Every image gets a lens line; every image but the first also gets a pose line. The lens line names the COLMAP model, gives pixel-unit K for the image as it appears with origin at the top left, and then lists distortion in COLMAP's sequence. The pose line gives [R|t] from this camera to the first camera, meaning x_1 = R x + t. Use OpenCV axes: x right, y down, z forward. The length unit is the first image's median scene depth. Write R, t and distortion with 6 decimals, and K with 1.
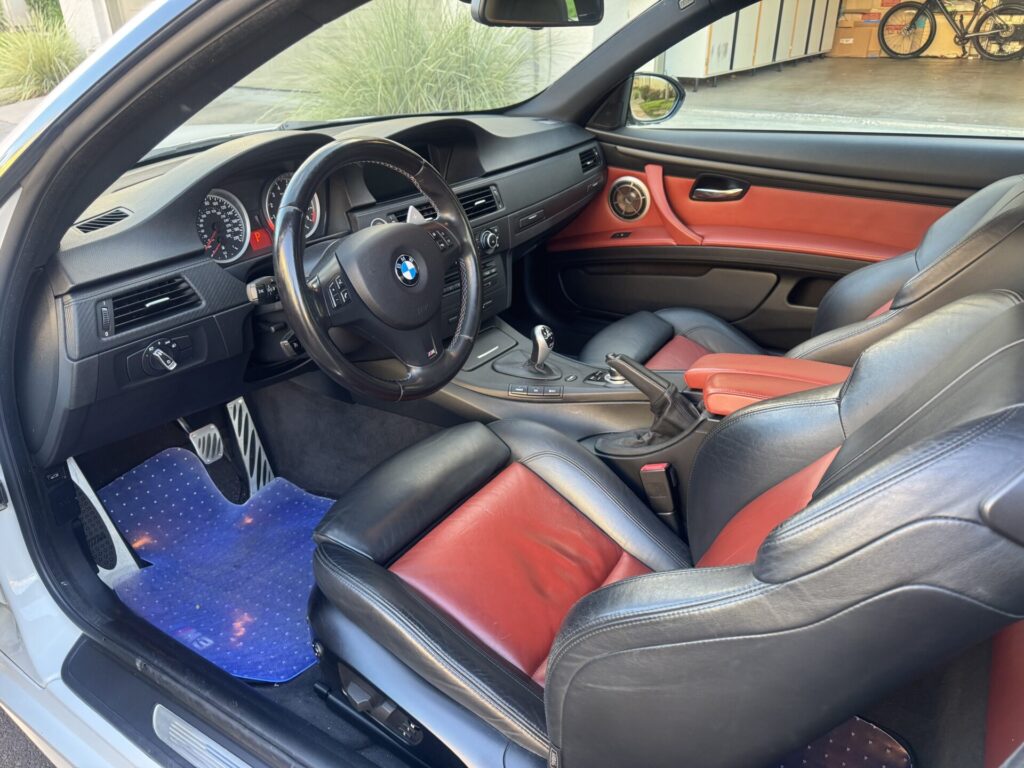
lens RADIAL K [[775.2, 0, 512.0], [0, 775.2, 384.0], [0, 0, 1]] dist [0.067832, -0.098169]
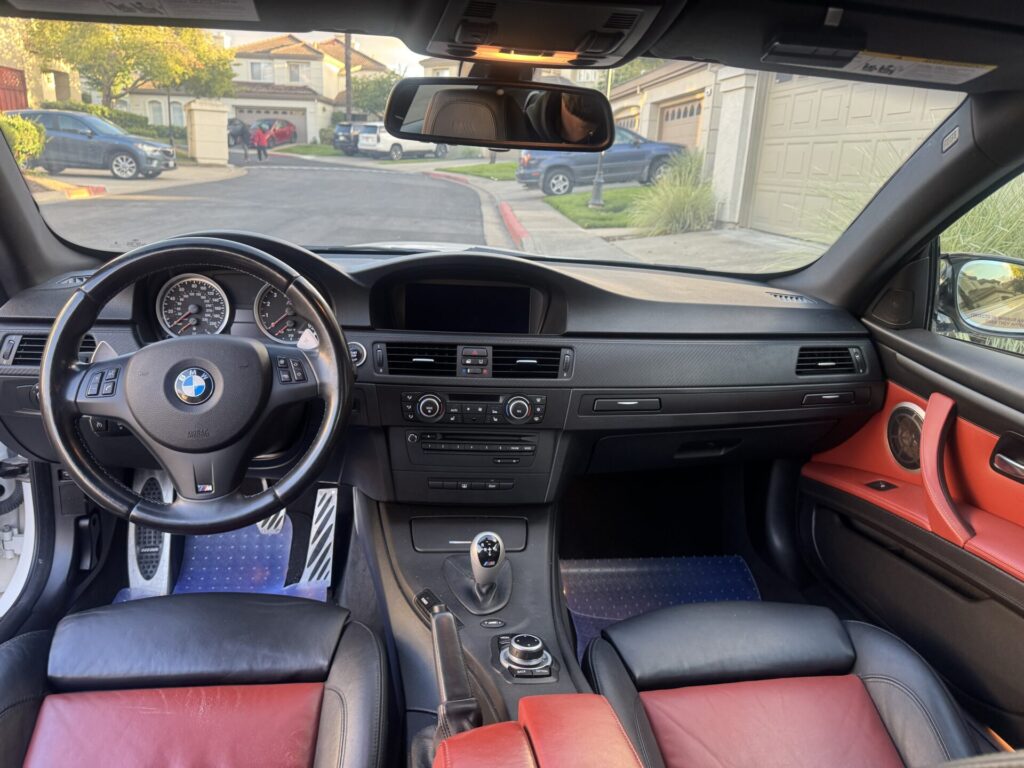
lens RADIAL K [[775.2, 0, 512.0], [0, 775.2, 384.0], [0, 0, 1]] dist [0.067832, -0.098169]
pose [[0.625287, 0.252800, -0.738315, 0.502262], [-0.381952, 0.924155, -0.007048, -0.188039], [0.680536, 0.286407, 0.674420, 0.432625]]
